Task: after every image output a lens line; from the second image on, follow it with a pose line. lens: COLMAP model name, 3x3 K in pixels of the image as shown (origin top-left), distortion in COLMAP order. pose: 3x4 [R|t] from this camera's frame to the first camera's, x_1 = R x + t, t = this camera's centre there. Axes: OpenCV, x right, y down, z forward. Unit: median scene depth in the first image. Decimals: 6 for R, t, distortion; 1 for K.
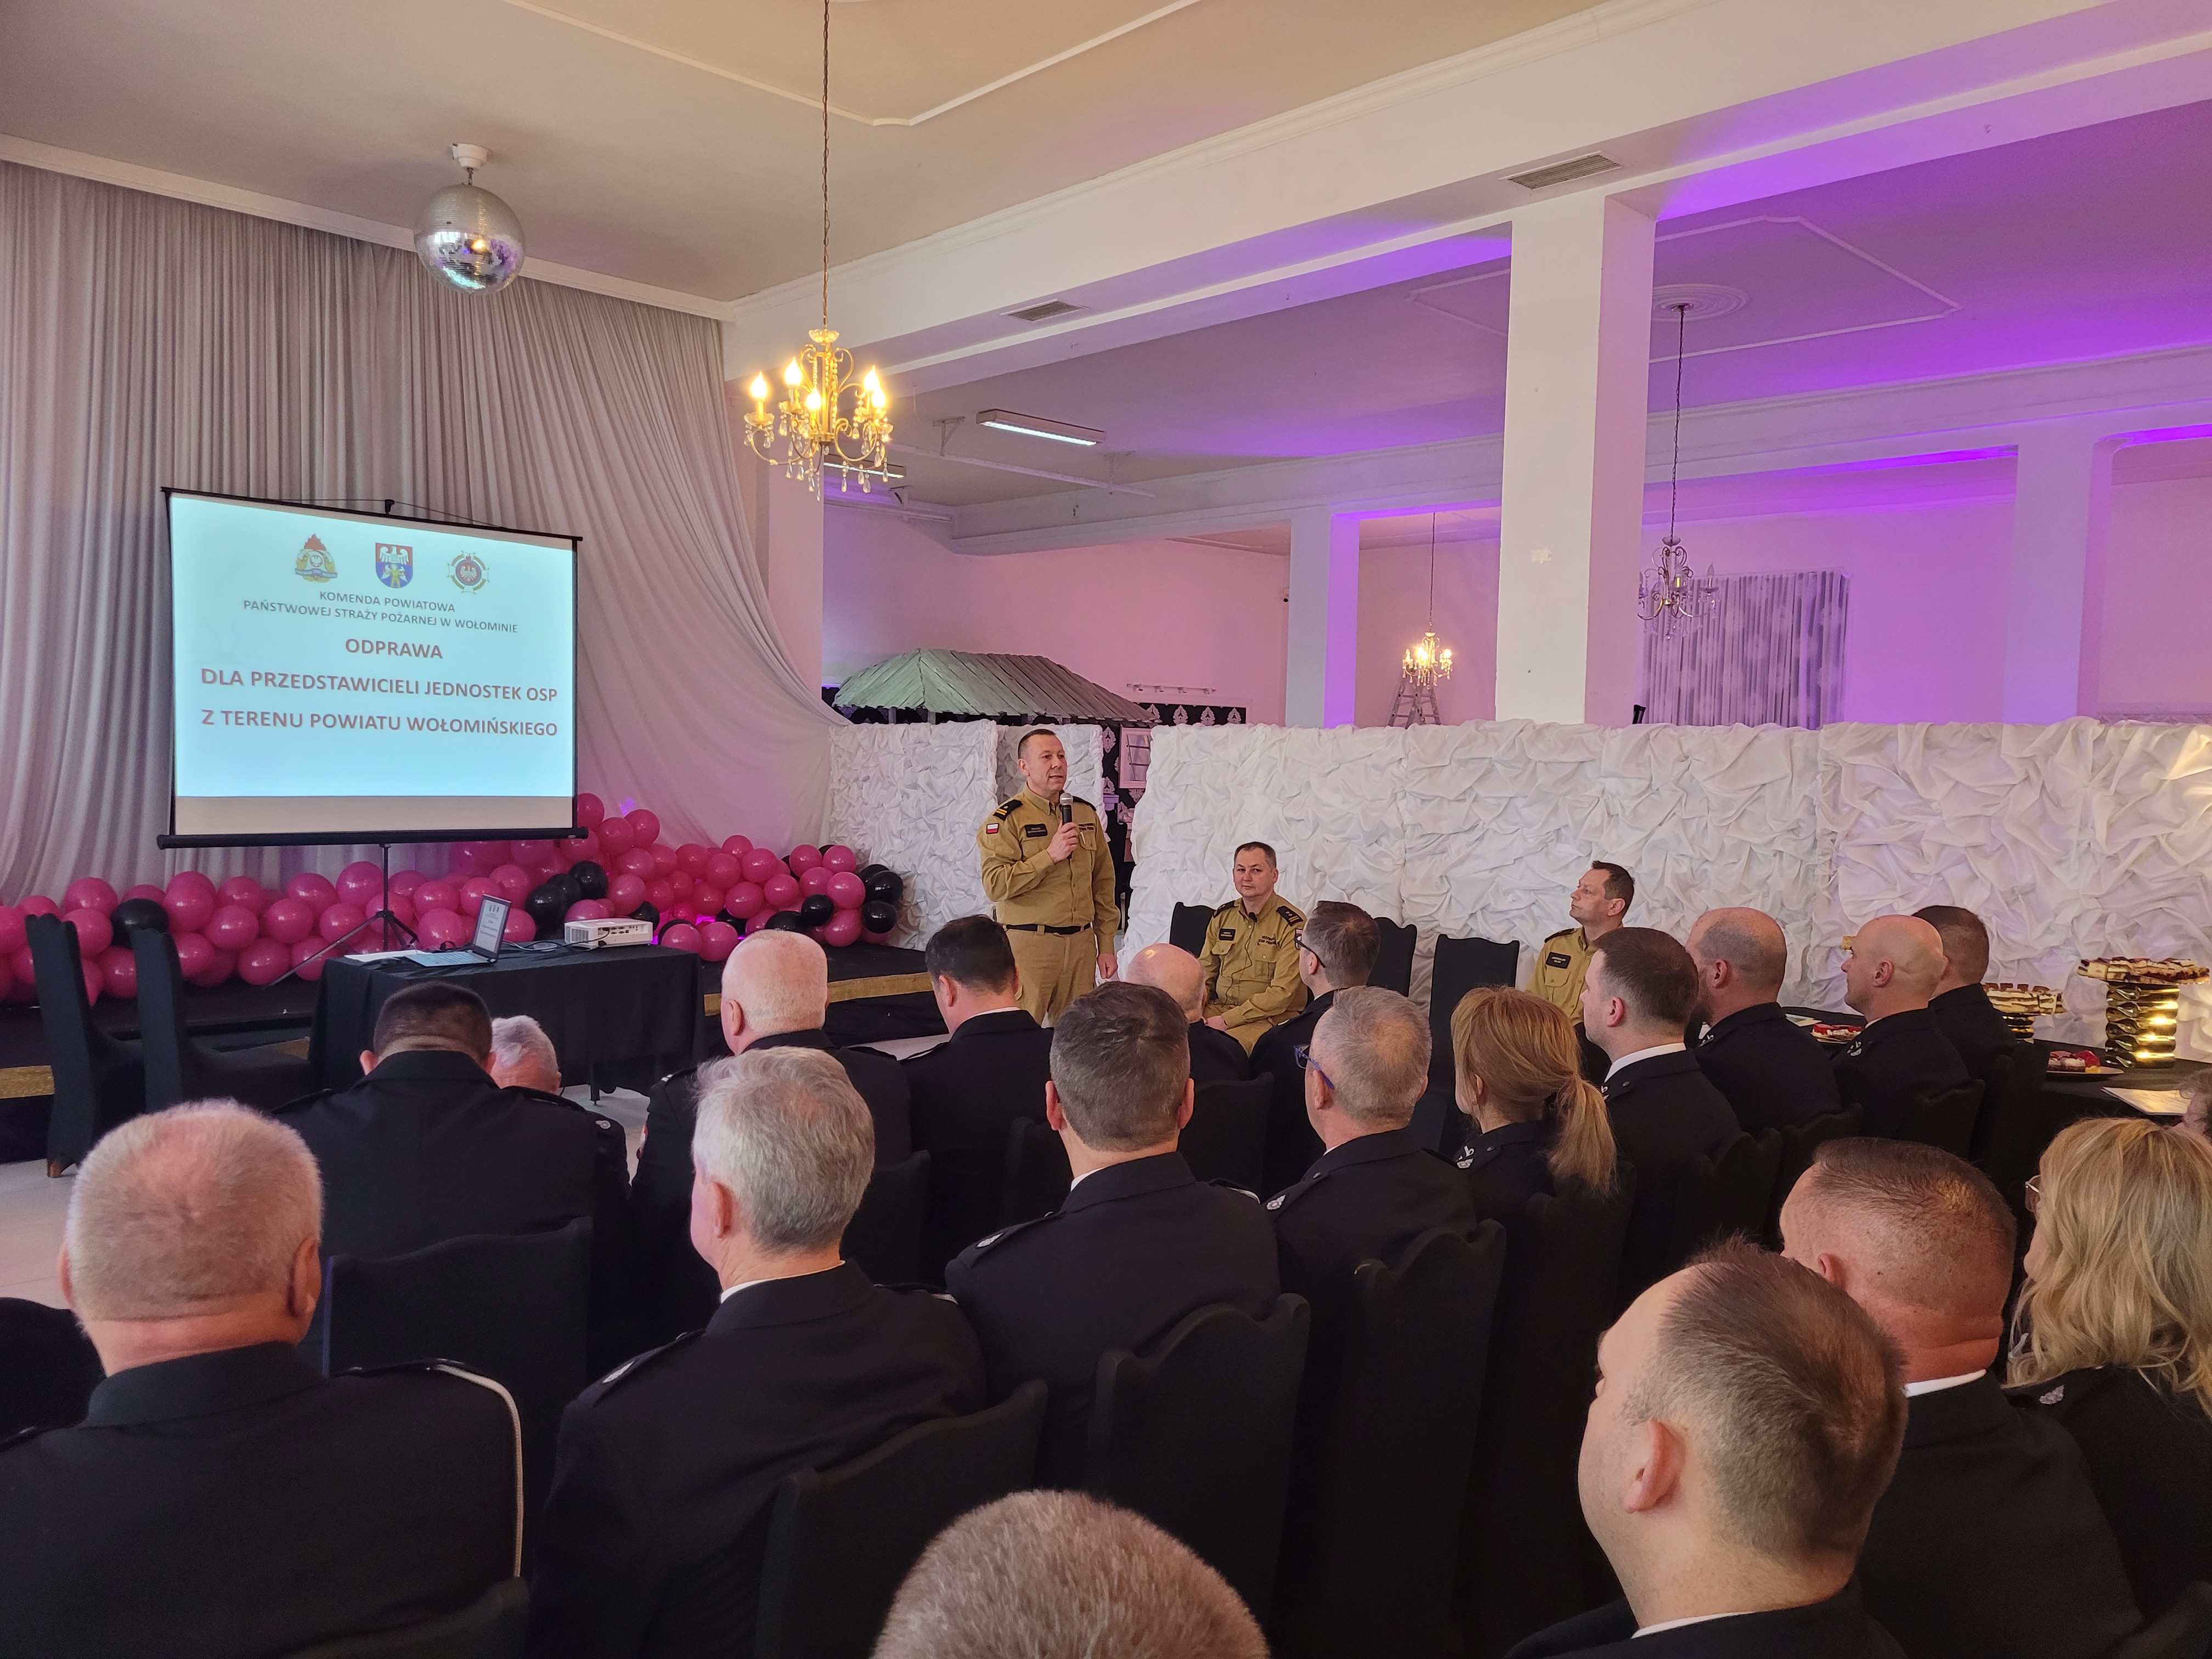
lens RADIAL K [[1665.4, 0, 1096.0], [0, 1665.4, 851.7], [0, 0, 1]] dist [0.058681, -0.046822]
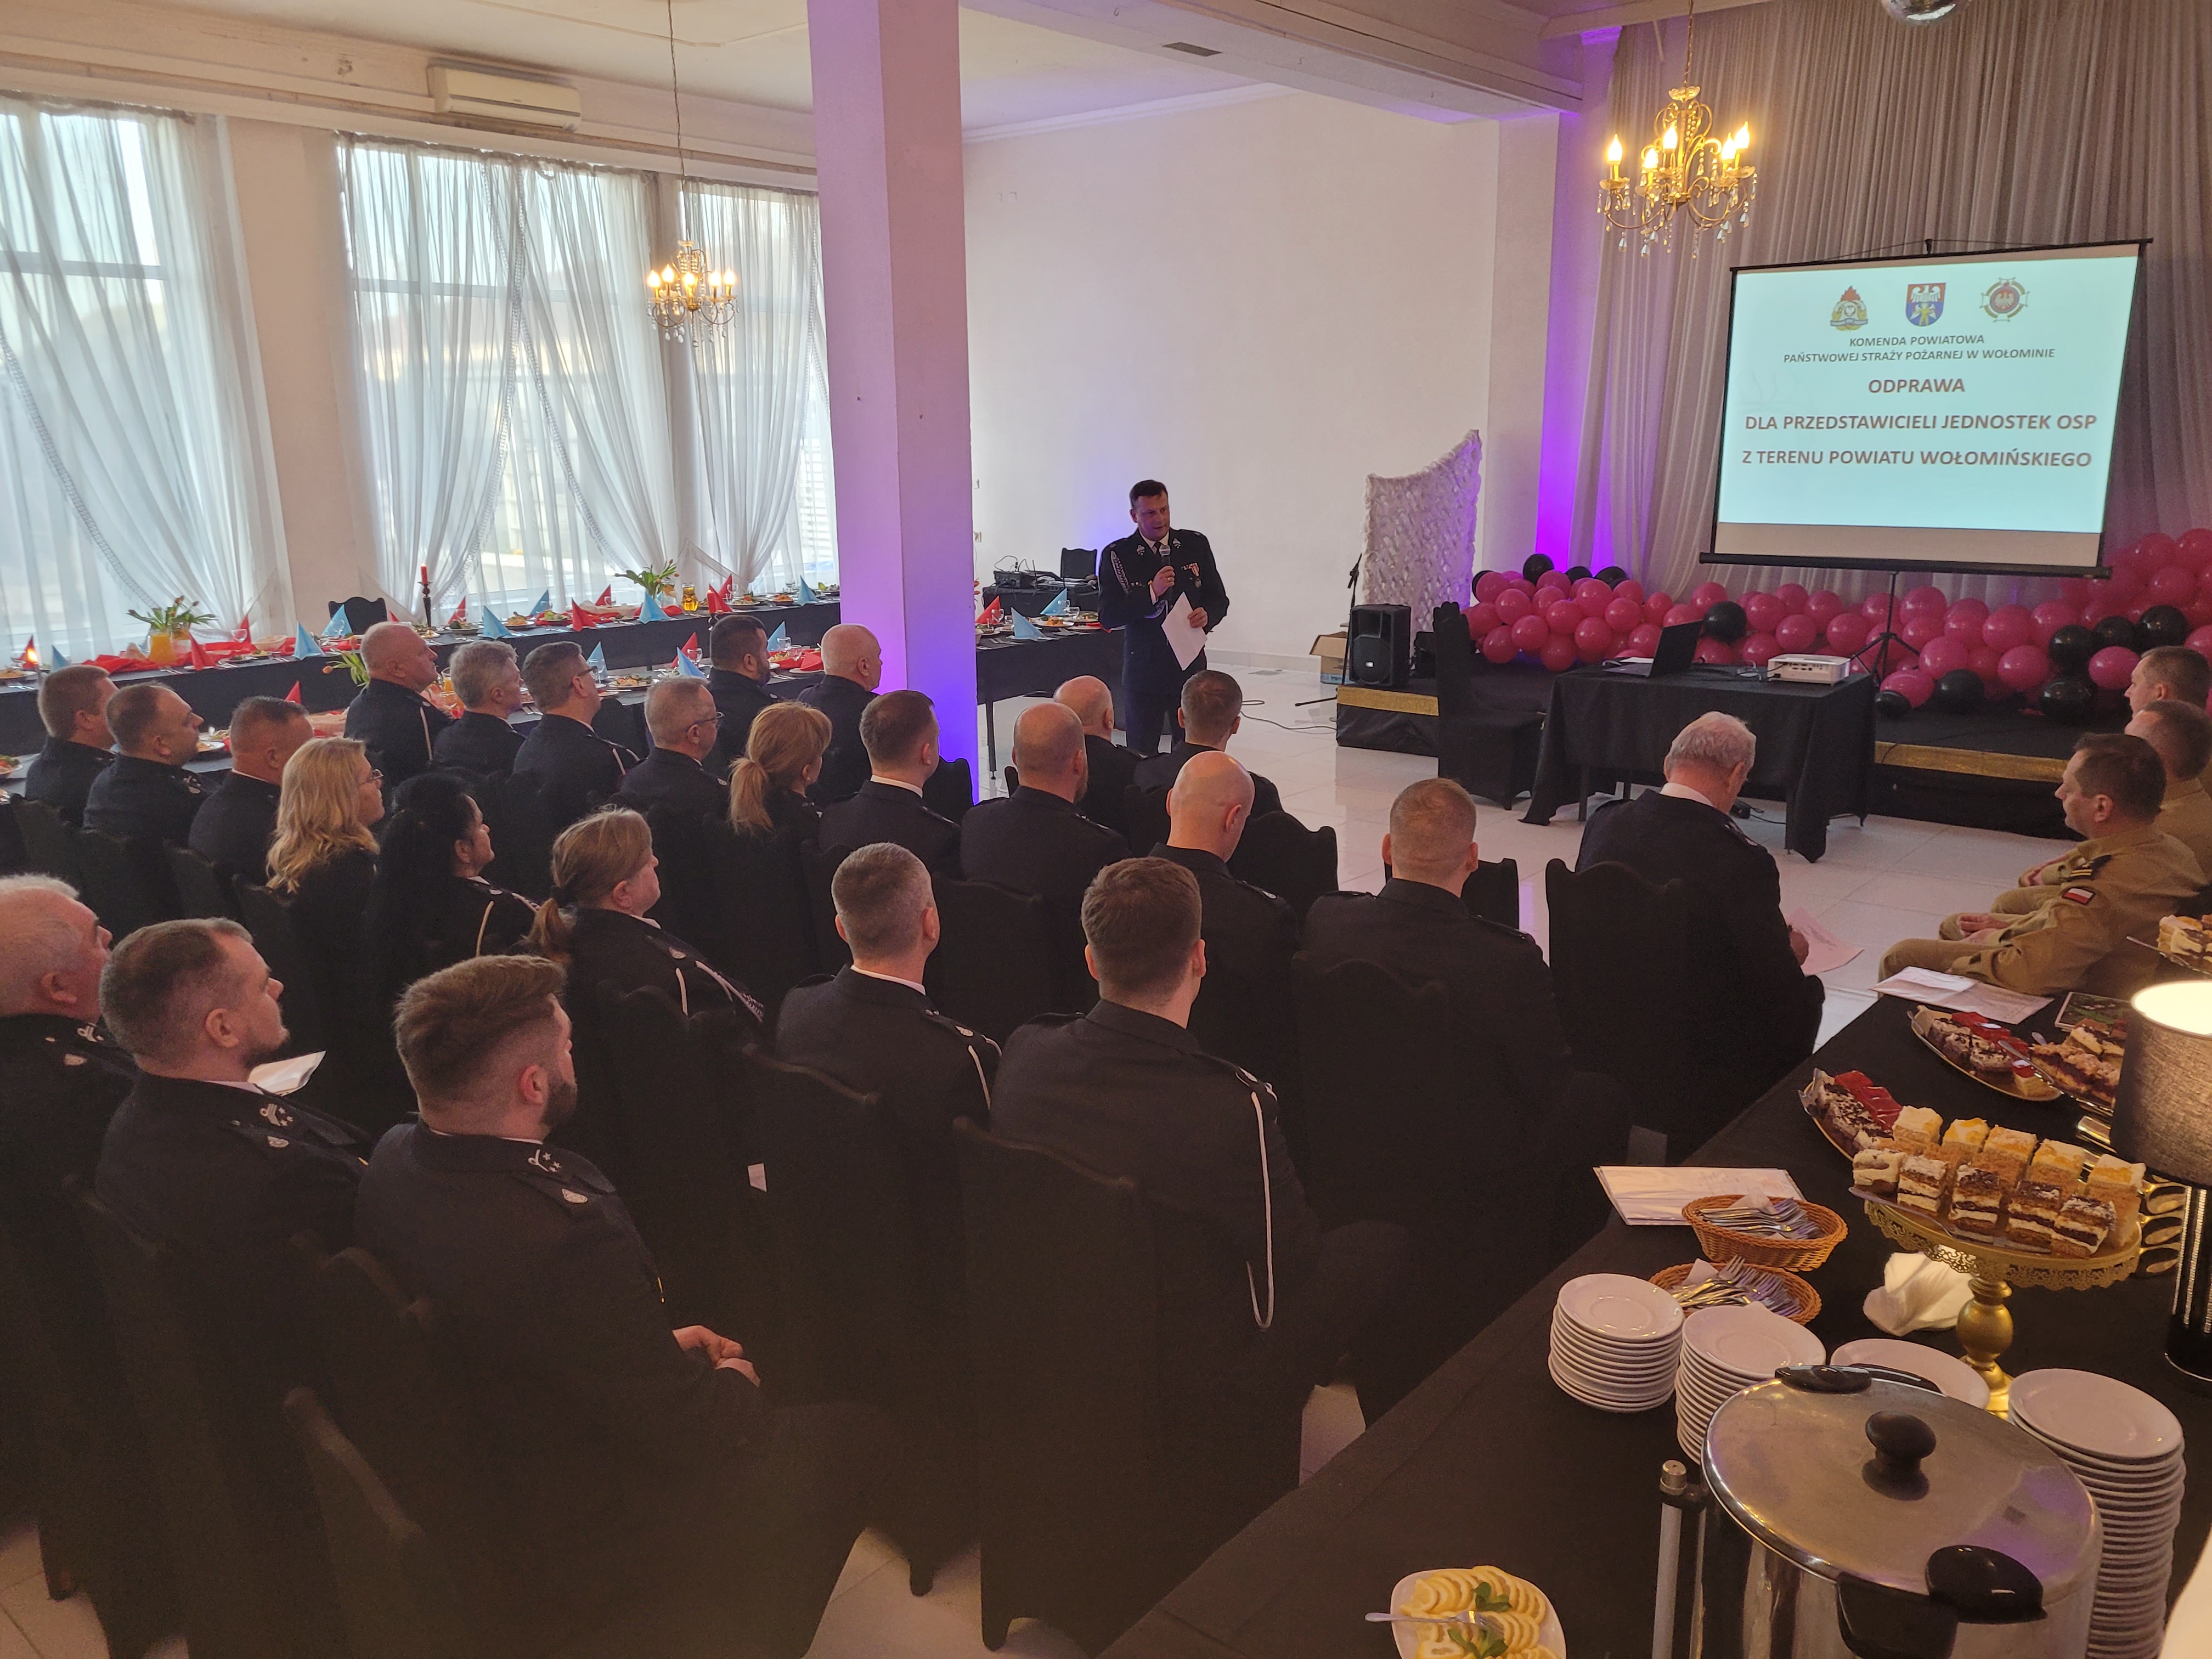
lens RADIAL K [[1654.0, 0, 1106.0], [0, 1654.0, 829.5], [0, 0, 1]] dist [0.049627, -0.035725]
pose [[0.106382, 0.217784, -0.970182, 0.605248], [-0.044170, 0.975791, 0.214200, -0.050129], [0.993344, 0.020065, 0.113426, 0.370736]]
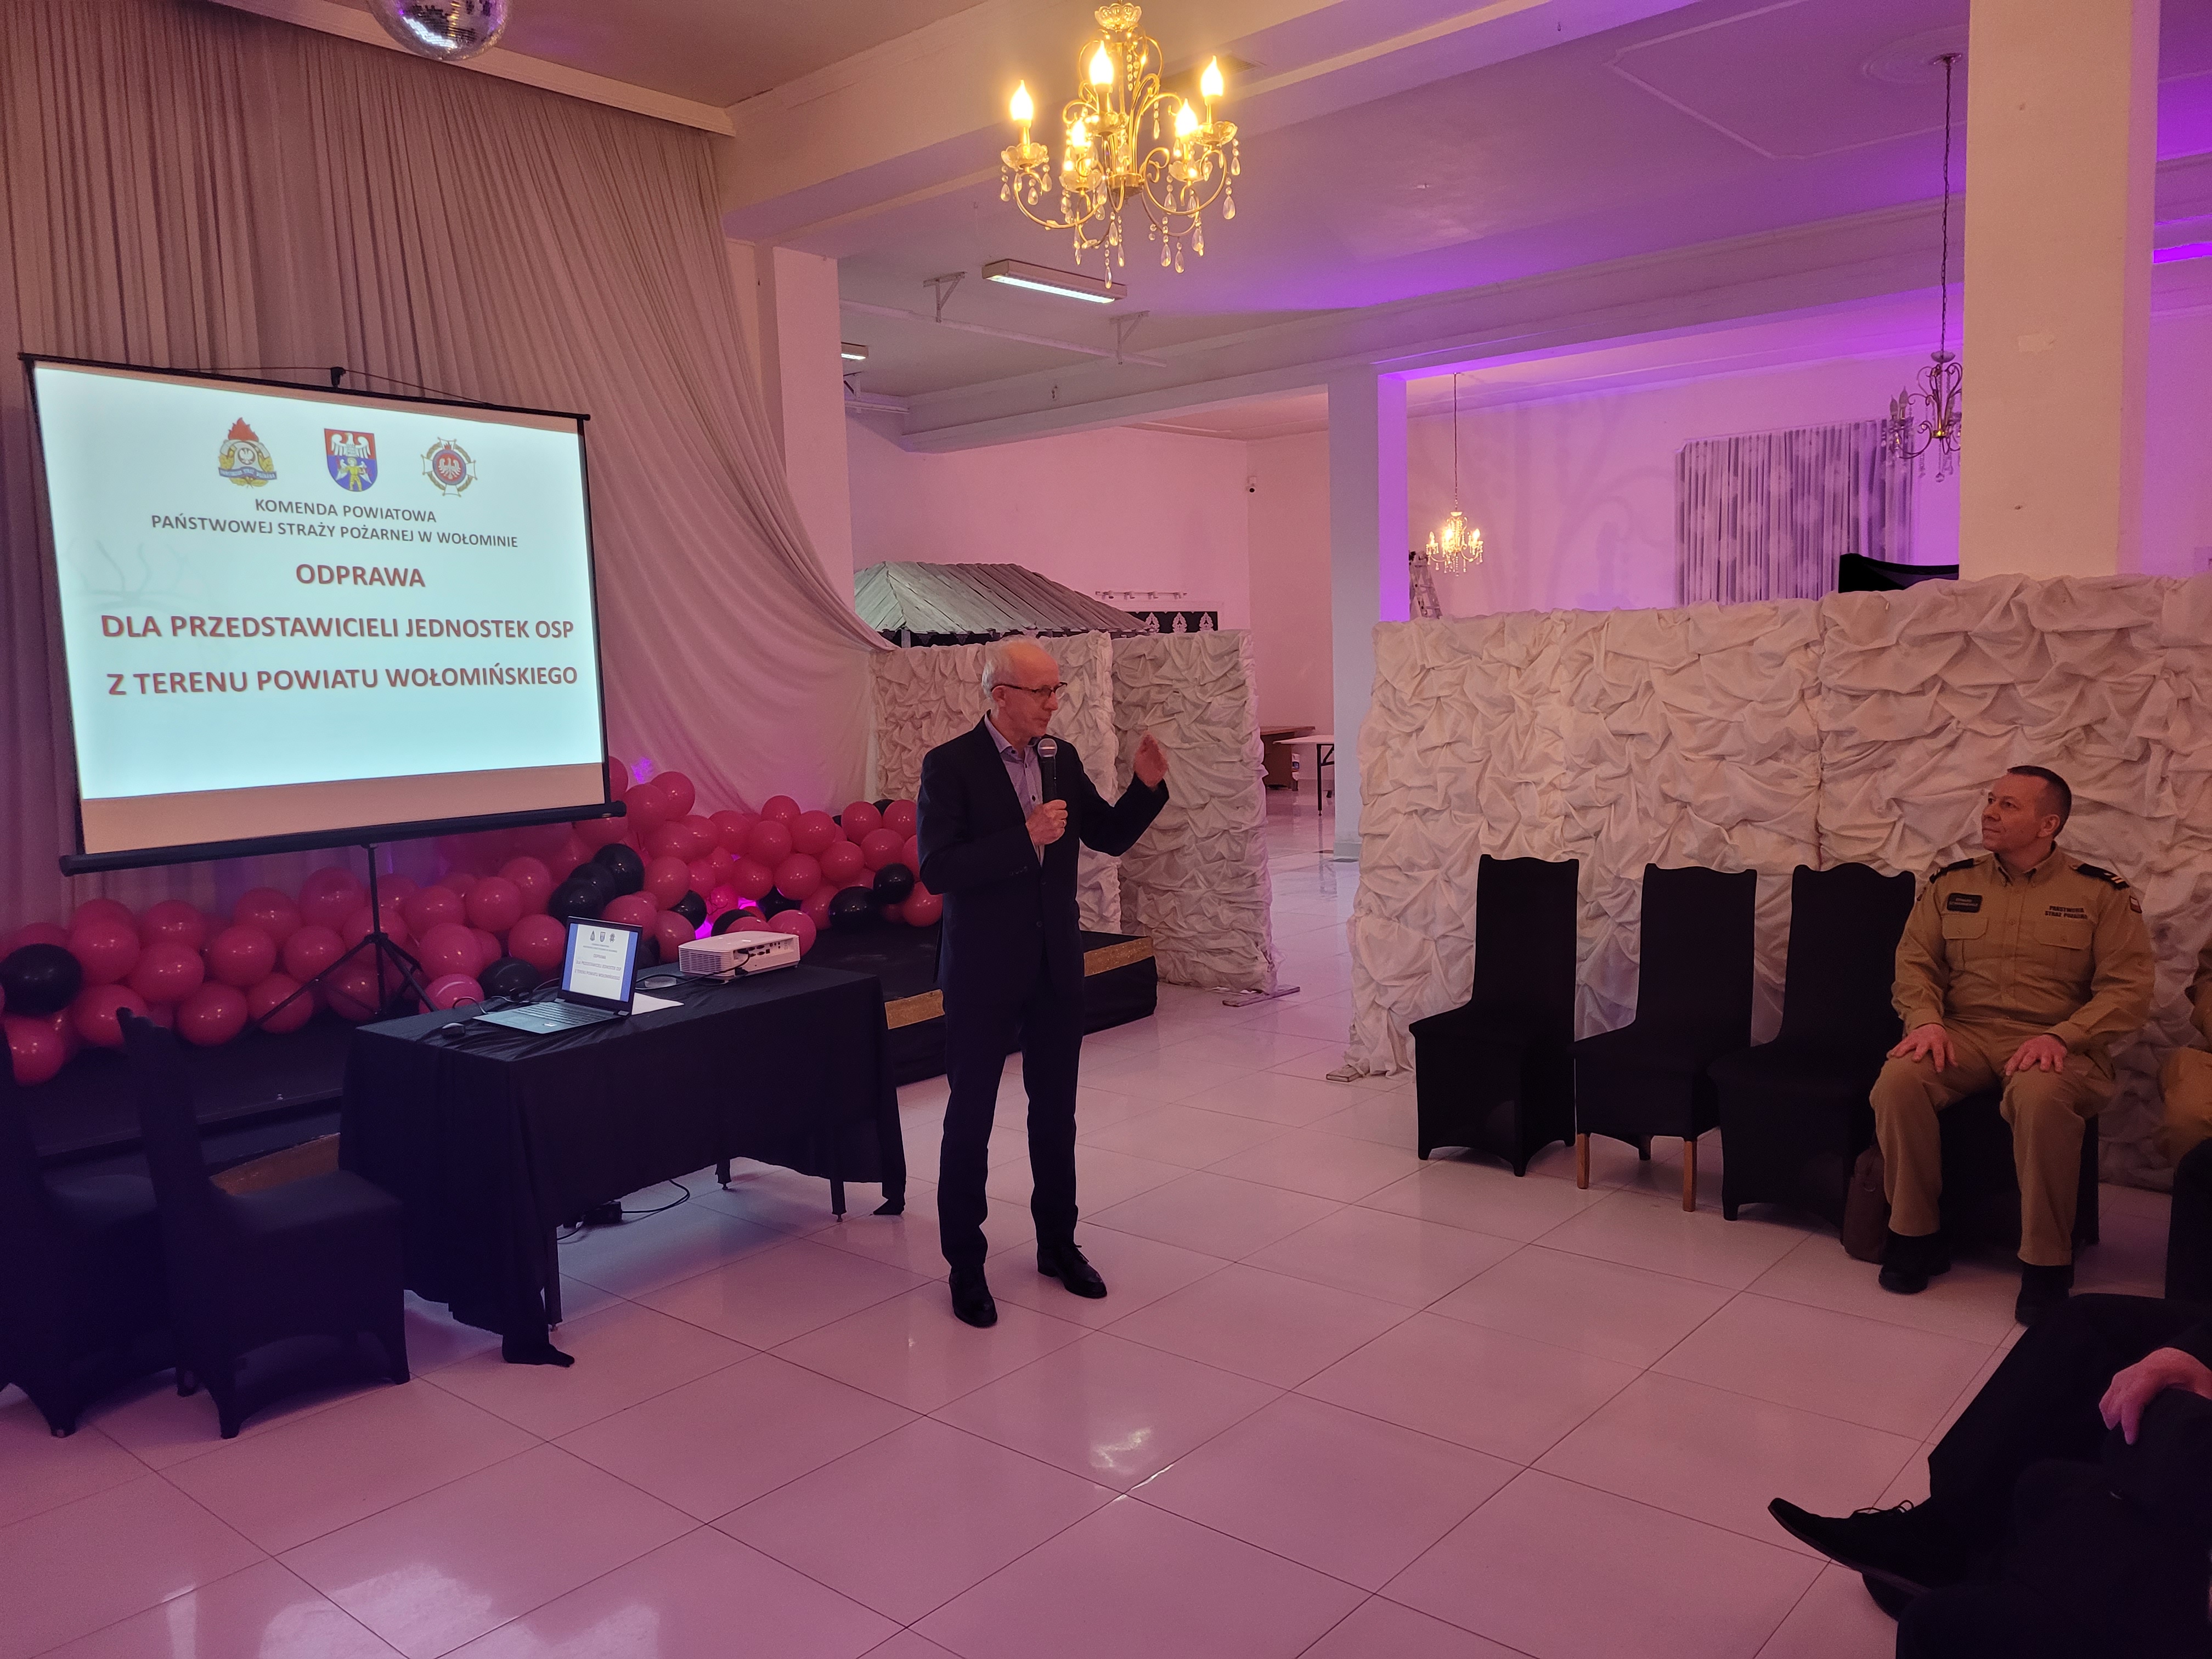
lens RADIAL K [[1659.0, 0, 1061.1], [0, 1659.0, 857.6], [0, 0, 1]] dist [0.054470, -0.039039]
pose [[0.995359, -0.067240, 0.068848, -0.170772], [0.063540, 0.996485, 0.054591, -0.019022], [-0.072277, -0.049963, 0.996132, 0.244601]]
